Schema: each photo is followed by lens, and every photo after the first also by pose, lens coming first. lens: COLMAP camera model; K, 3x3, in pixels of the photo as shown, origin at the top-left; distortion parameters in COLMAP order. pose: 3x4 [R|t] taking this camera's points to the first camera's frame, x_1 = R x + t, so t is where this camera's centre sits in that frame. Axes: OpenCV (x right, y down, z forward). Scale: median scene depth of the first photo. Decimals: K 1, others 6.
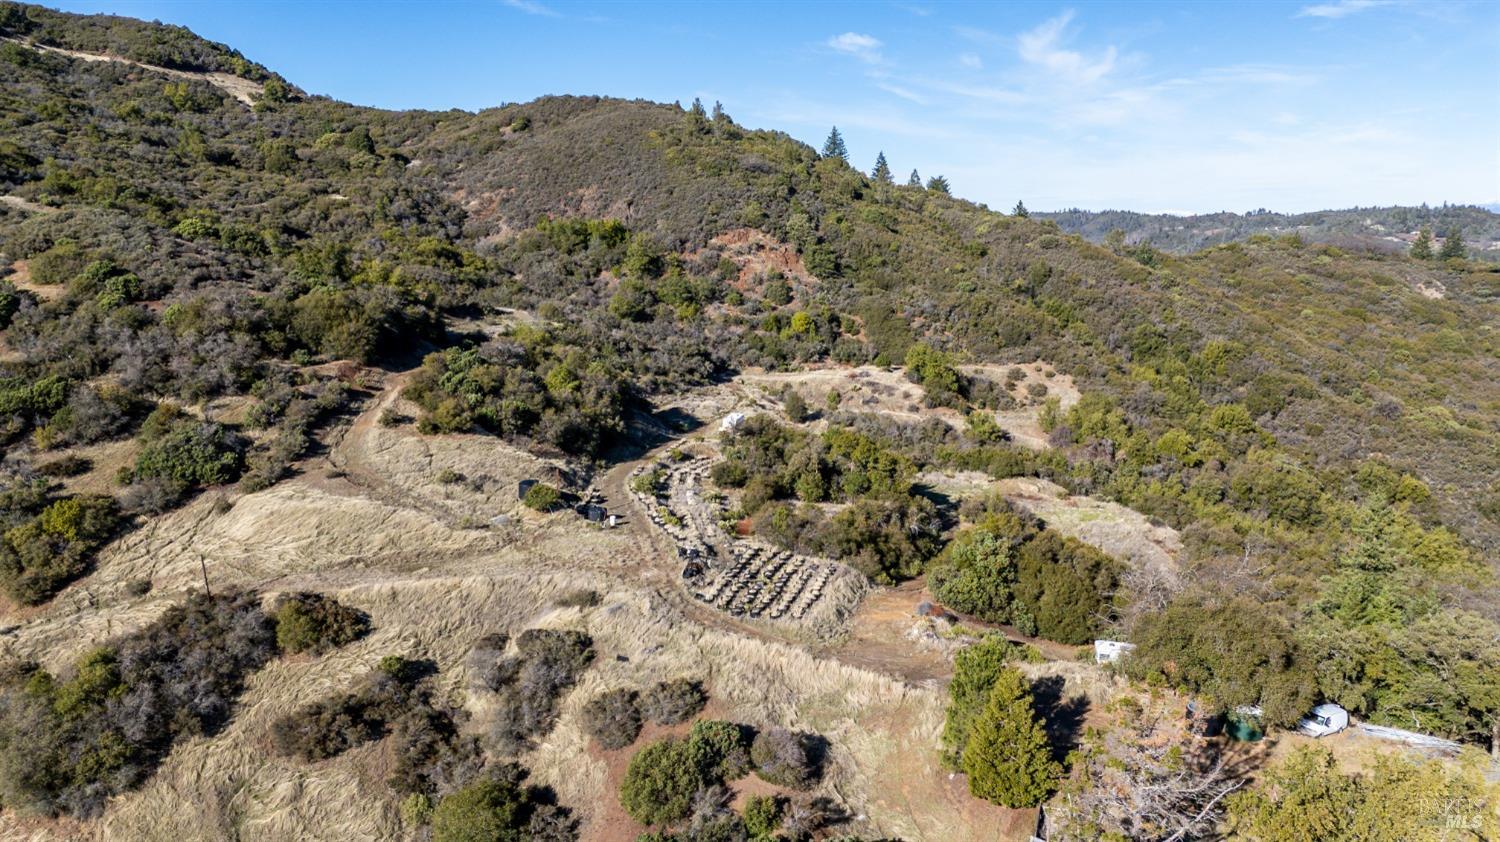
lens RADIAL K [[1100.1, 0, 750.0], [0, 1100.1, 421.0], [0, 0, 1]] dist [0.068609, -0.057512]
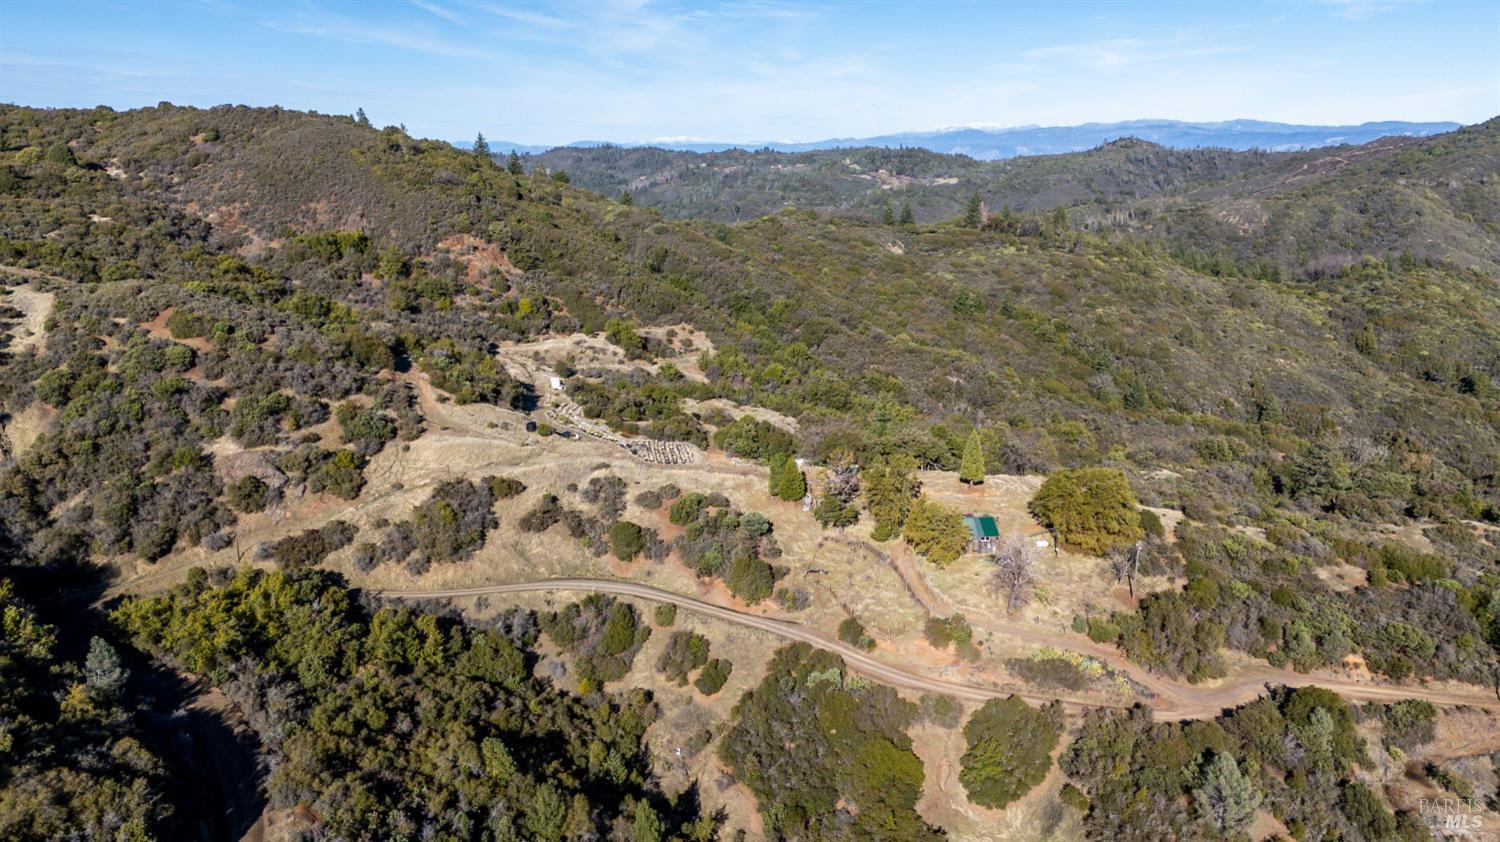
lens RADIAL K [[1091.1, 0, 750.0], [0, 1091.1, 421.0], [0, 0, 1]] dist [0.210939, -0.617761]
pose [[0.914982, -0.101808, 0.390440, -0.239498], [0.075875, 0.993796, 0.081323, -0.032340], [-0.396296, -0.044784, 0.917030, -0.402057]]
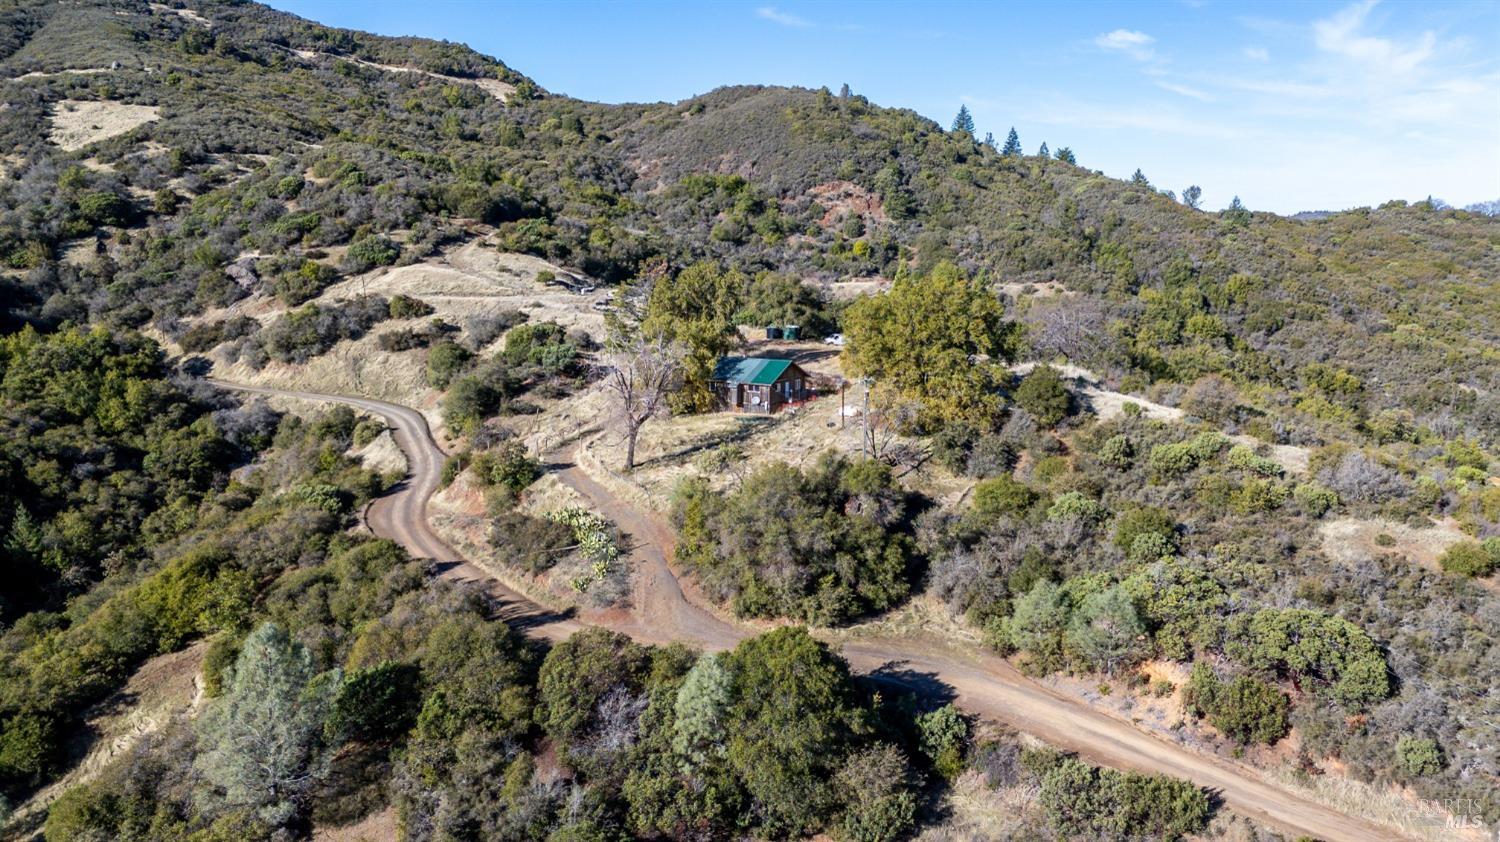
lens RADIAL K [[1100.1, 0, 750.0], [0, 1100.1, 421.0], [0, 0, 1]] dist [0.068609, -0.057512]
pose [[0.971326, 0.042443, -0.233931, 0.209596], [-0.044002, 0.999030, -0.001447, 0.107835], [0.233643, 0.011699, 0.972252, -0.248842]]
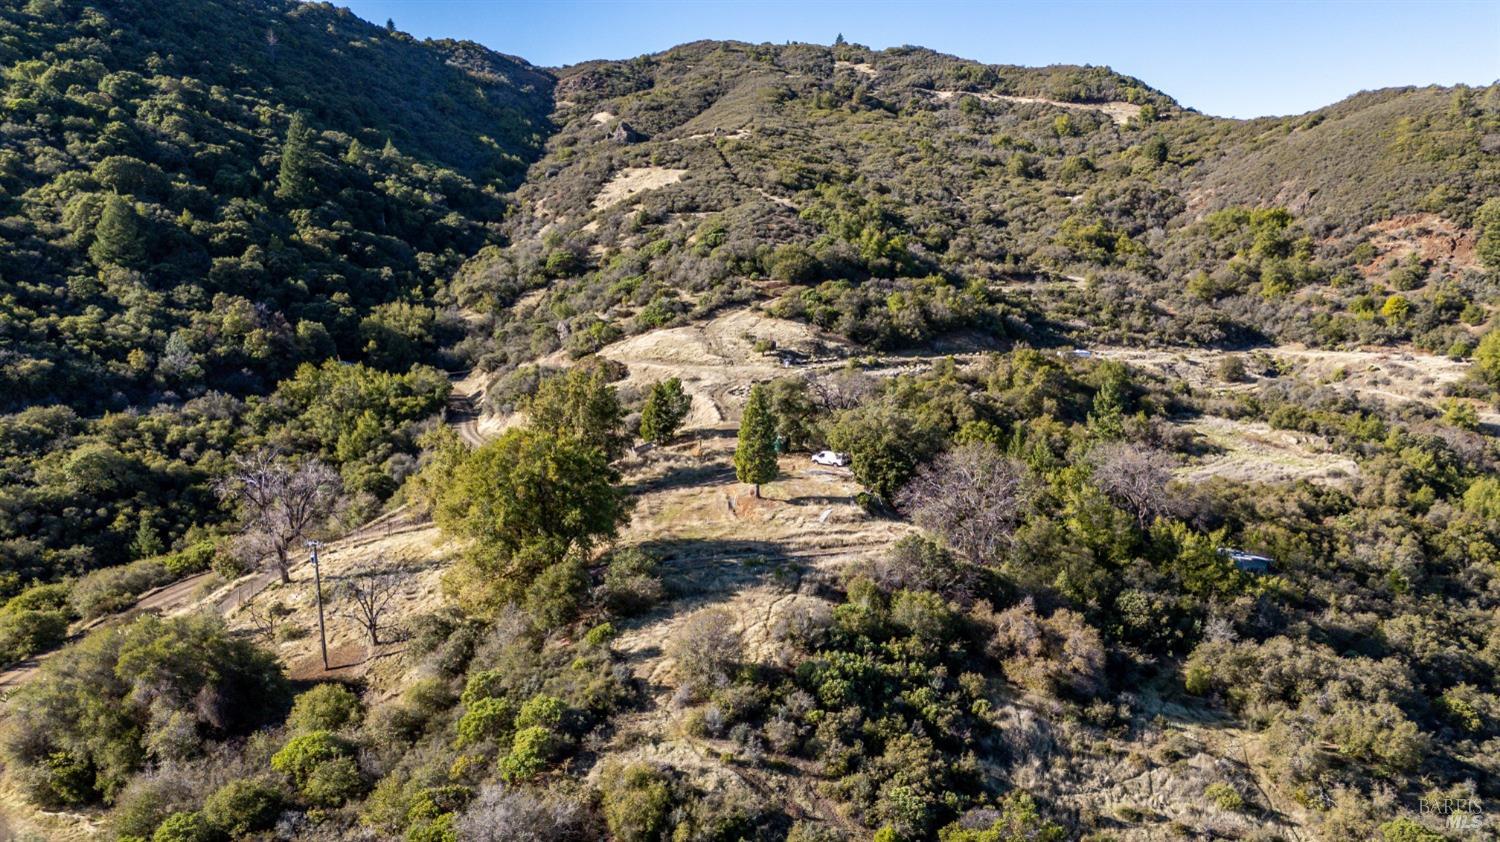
lens RADIAL K [[1100.1, 0, 750.0], [0, 1100.1, 421.0], [0, 0, 1]] dist [0.068609, -0.057512]
pose [[0.606249, 0.131237, -0.784371, 0.444205], [-0.144011, 0.988101, 0.054016, 0.034868], [0.782127, 0.080211, 0.617935, -0.038514]]
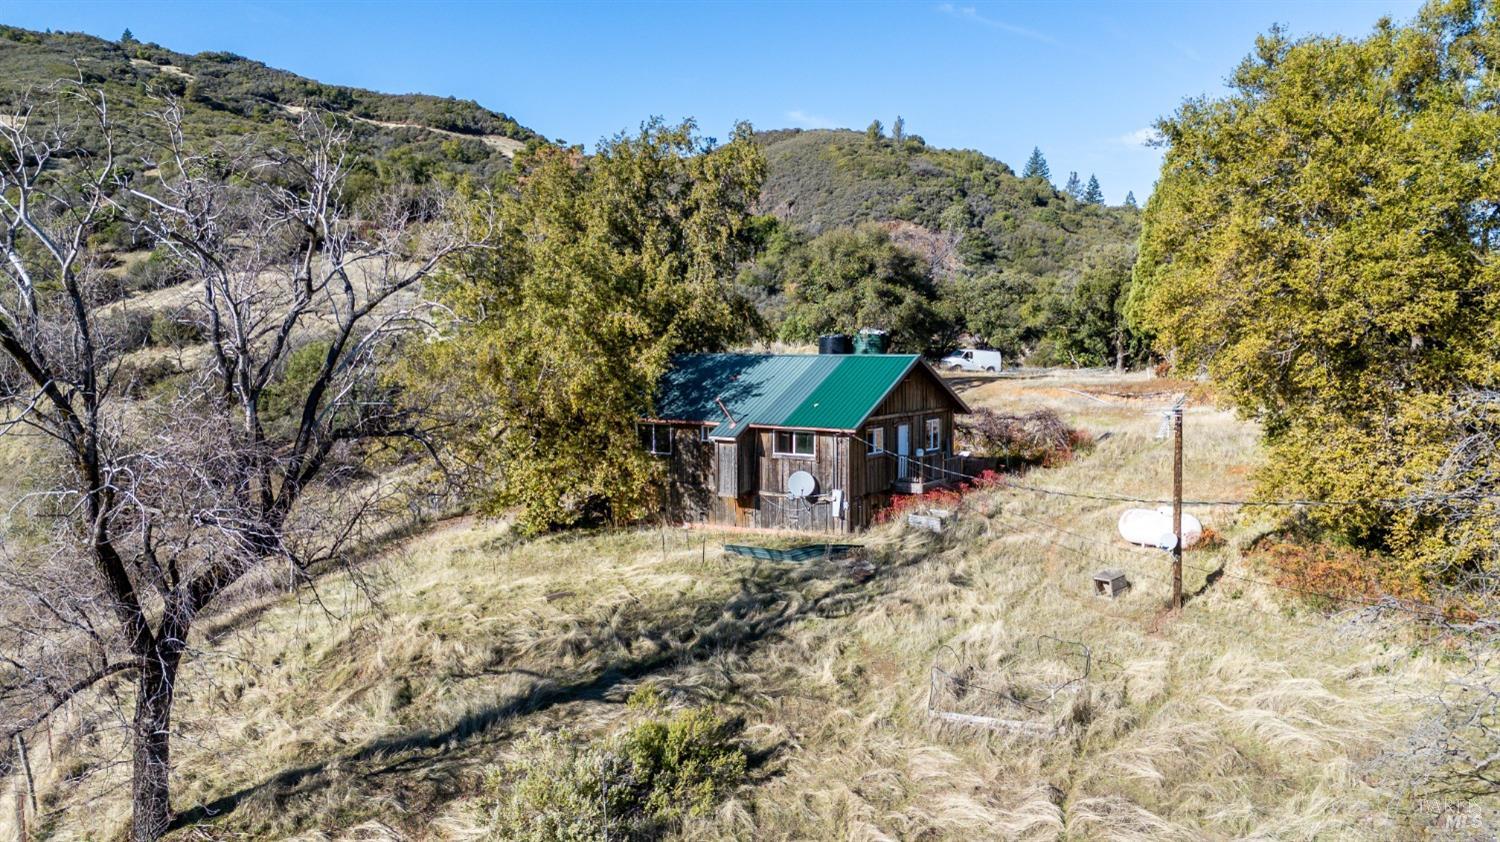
lens RADIAL K [[1100.1, 0, 750.0], [0, 1100.1, 421.0], [0, 0, 1]] dist [0.068609, -0.057512]
pose [[0.962852, 0.021629, -0.269161, 0.147734], [-0.045792, 0.995428, -0.083817, 0.103253], [0.266118, 0.093028, 0.959441, 0.010116]]
